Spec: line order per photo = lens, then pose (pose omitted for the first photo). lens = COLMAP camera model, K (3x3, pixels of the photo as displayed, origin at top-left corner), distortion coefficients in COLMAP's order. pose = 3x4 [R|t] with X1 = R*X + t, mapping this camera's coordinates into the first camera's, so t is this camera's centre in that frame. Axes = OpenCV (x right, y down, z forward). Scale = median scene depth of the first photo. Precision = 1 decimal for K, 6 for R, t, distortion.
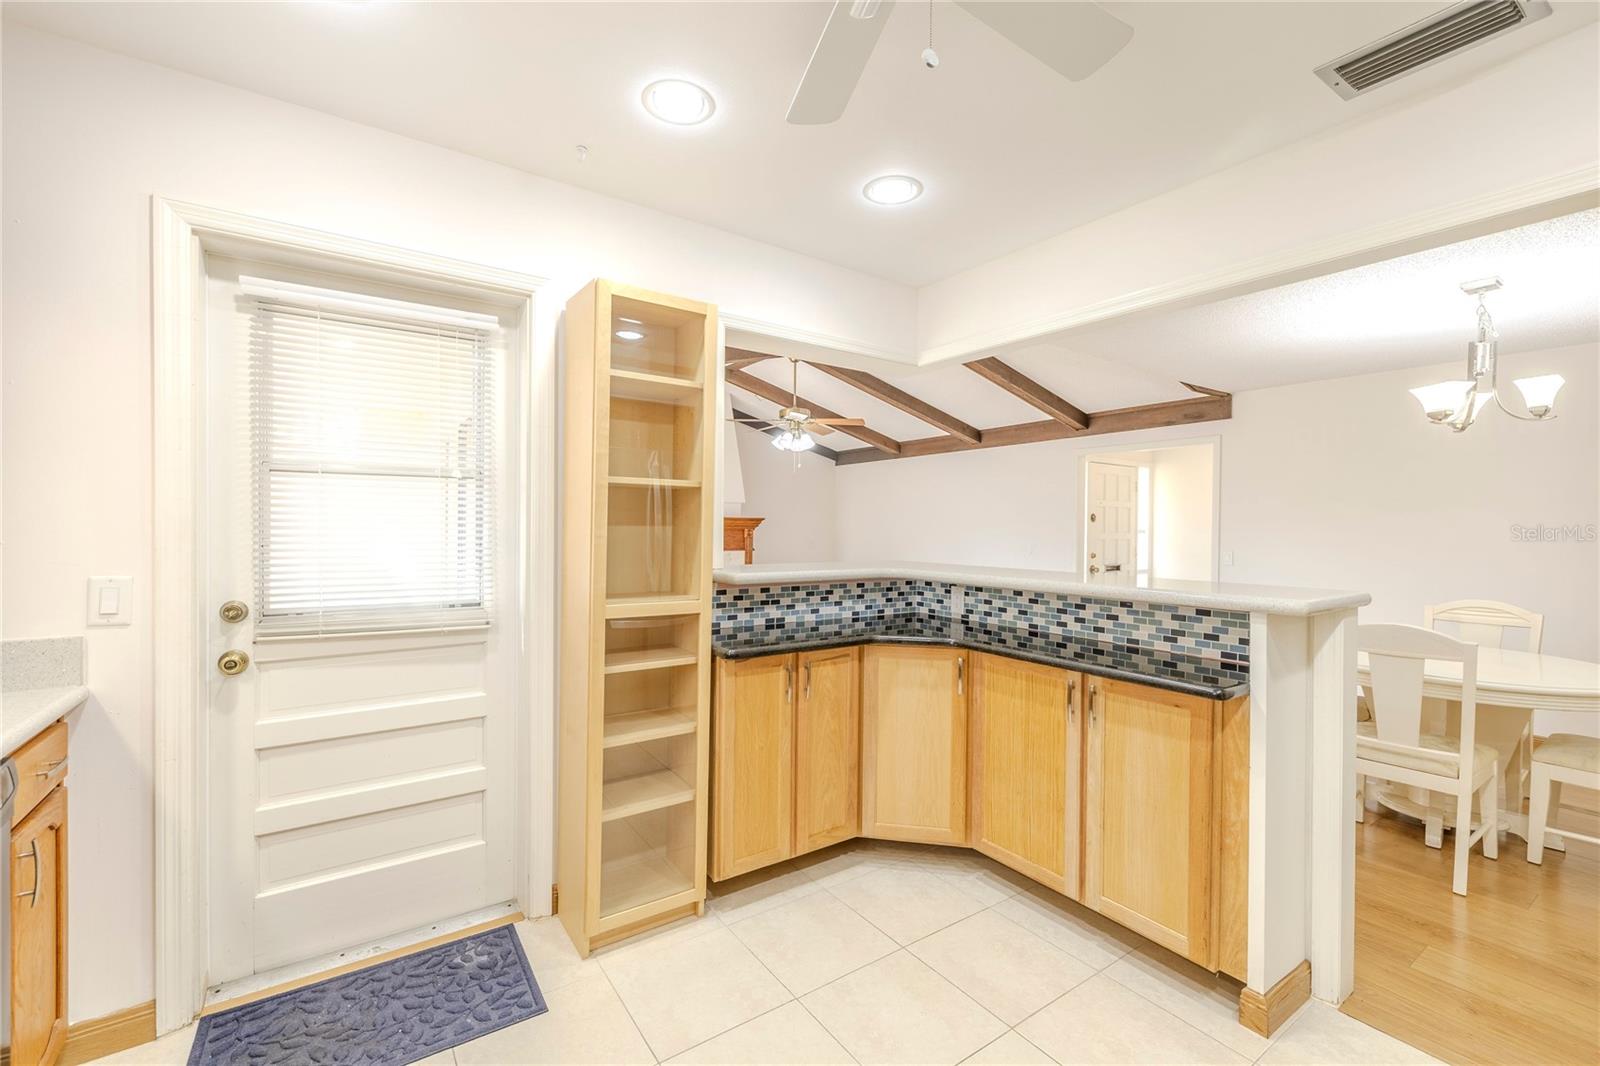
lens RADIAL K [[670.9, 0, 799.2], [0, 670.9, 529.4], [0, 0, 1]] dist [-0.000361, 0.001033]
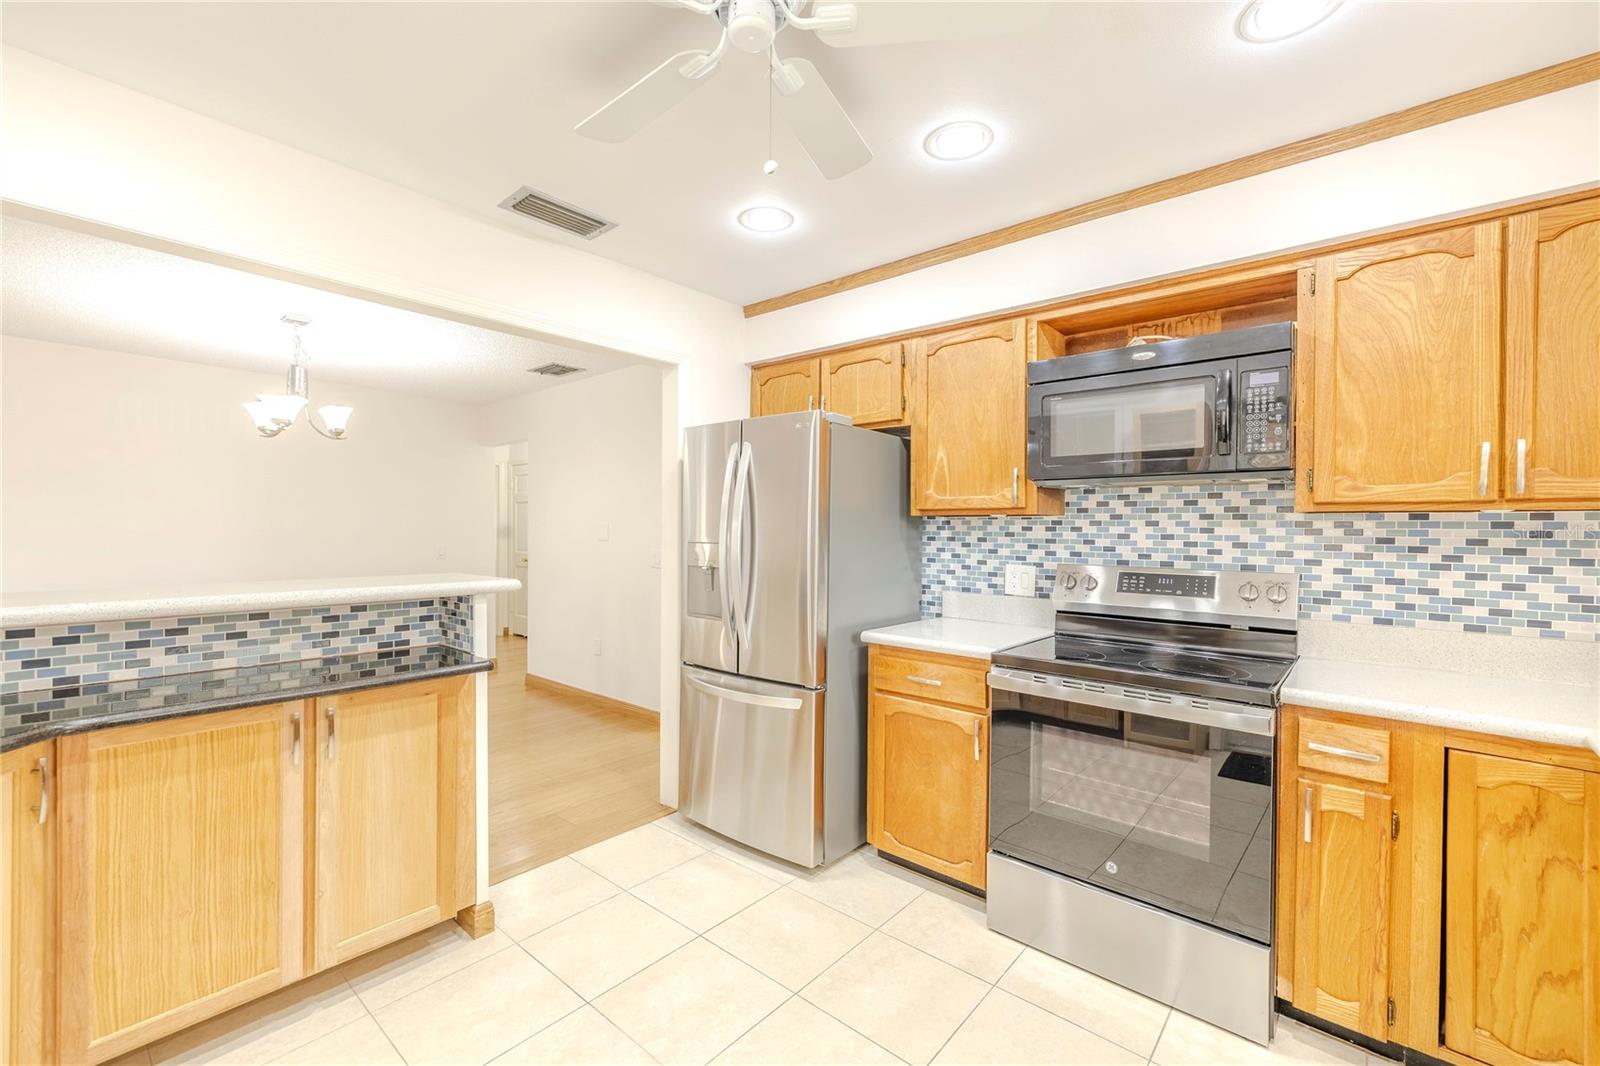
lens RADIAL K [[670.9, 0, 791.7], [0, 670.9, 532.1], [0, 0, 1]] dist [-0.000361, 0.001033]
pose [[-0.244805, -0.015978, 0.969441, -0.419730], [-0.005300, 0.999871, 0.015142, -0.006552], [-0.969558, -0.001431, -0.244858, 0.500651]]
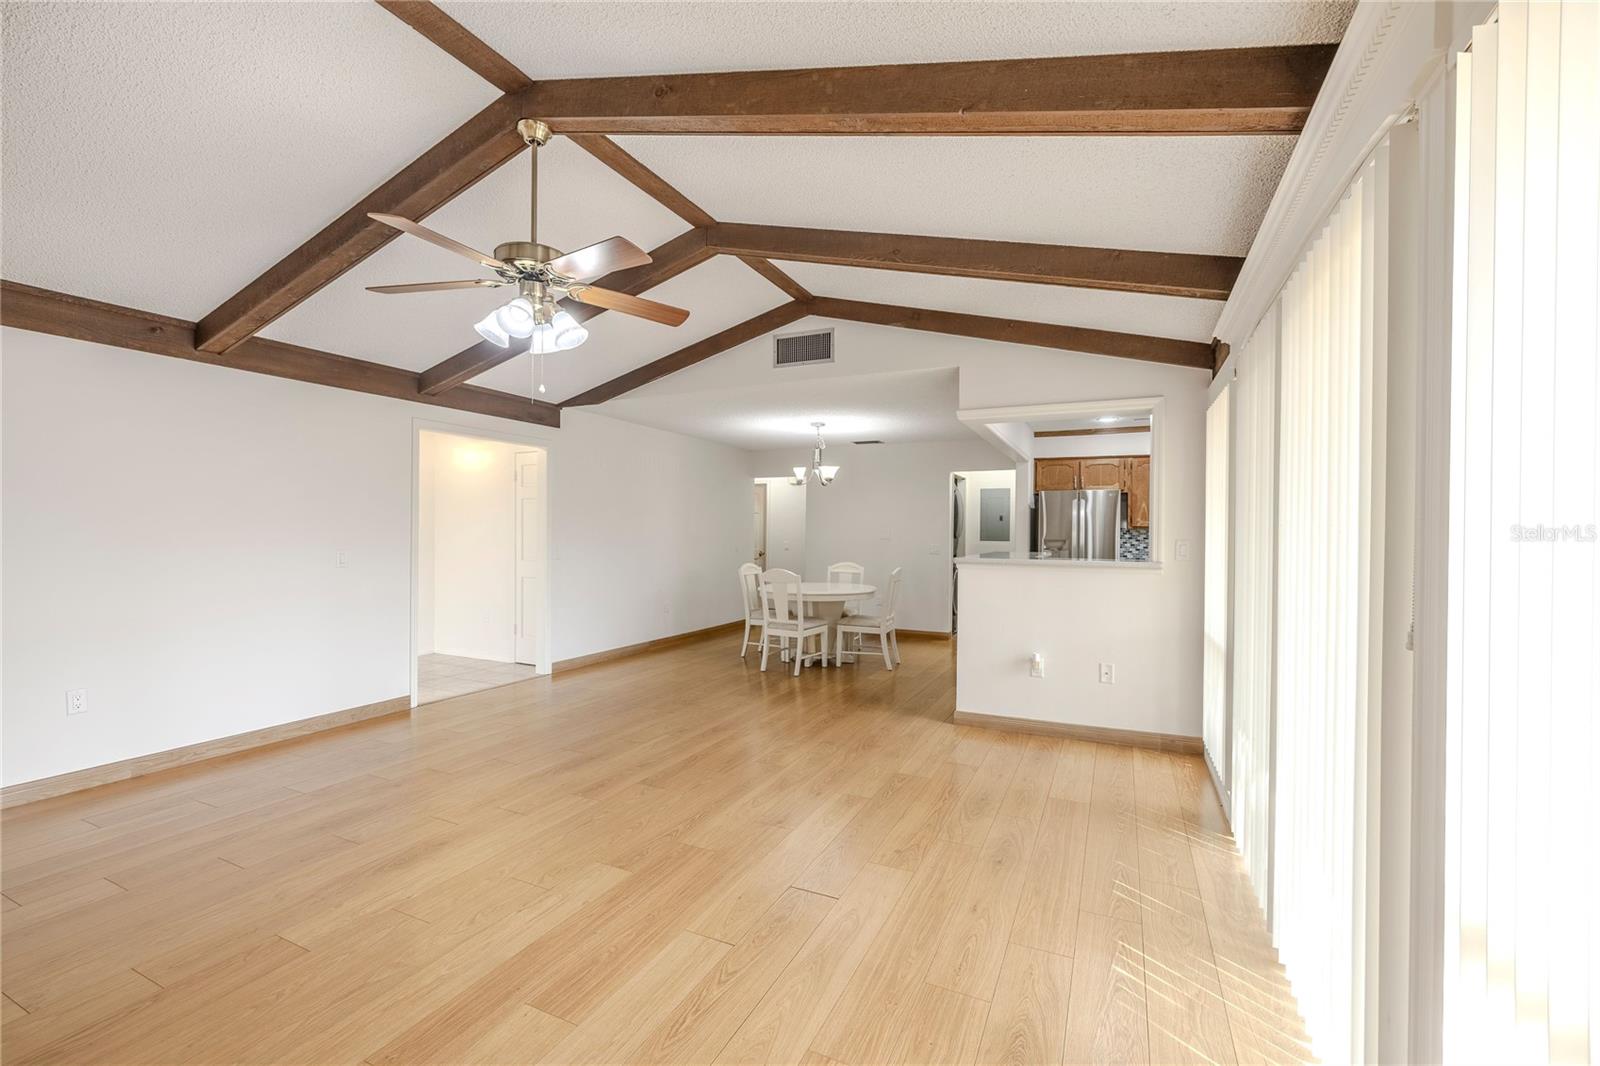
lens RADIAL K [[670.9, 0, 794.3], [0, 670.9, 527.8], [0, 0, 1]] dist [-0.000361, 0.001033]
pose [[-0.492147, -0.007973, 0.870476, -1.102059], [-0.010940, 0.999936, 0.002973, -0.014855], [-0.870444, -0.008060, -0.492202, 2.521363]]
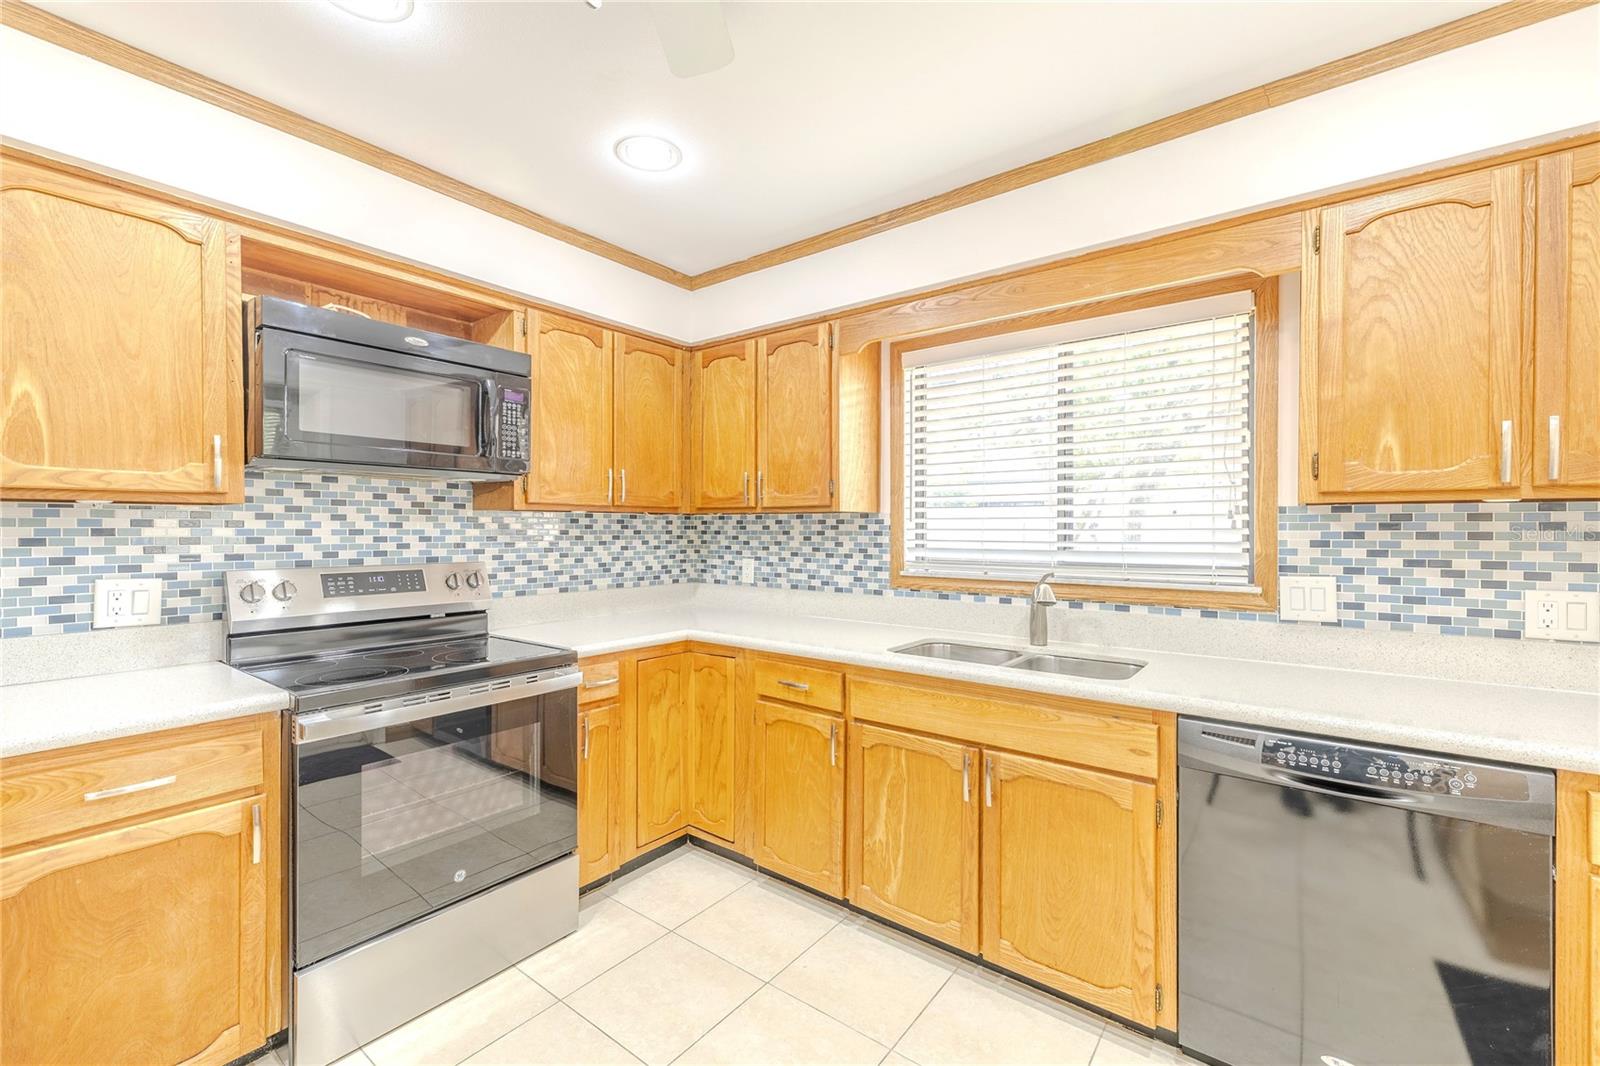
lens RADIAL K [[670.9, 0, 797.0], [0, 670.9, 532.5], [0, 0, 1]] dist [-0.000361, 0.001033]
pose [[-0.952038, -0.008716, -0.305856, 0.078620], [-0.012134, 0.999883, 0.009278, -0.002879], [0.305740, 0.012544, -0.952032, 0.756404]]
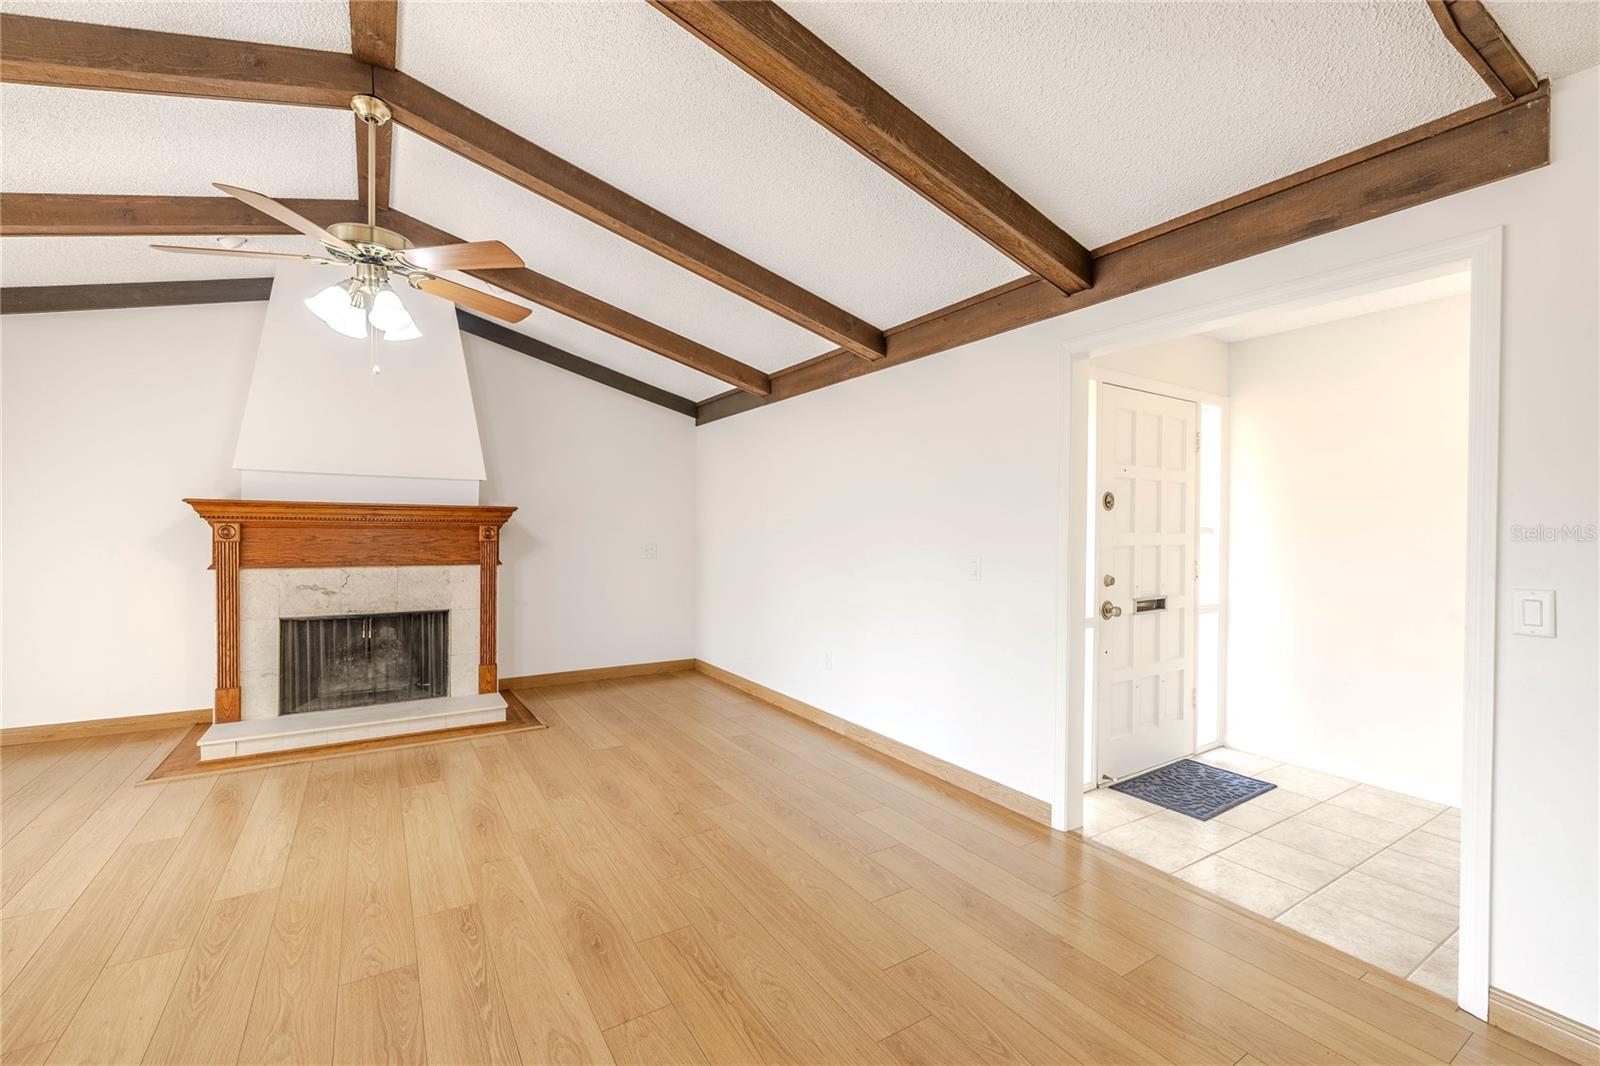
lens RADIAL K [[670.9, 0, 797.0], [0, 670.9, 533.0], [0, 0, 1]] dist [-0.000361, 0.001033]
pose [[0.999256, -0.000759, -0.038567, 0.642420], [0.000969, 0.999985, 0.005433, 0.006807], [0.038562, -0.005467, 0.999241, 1.407513]]
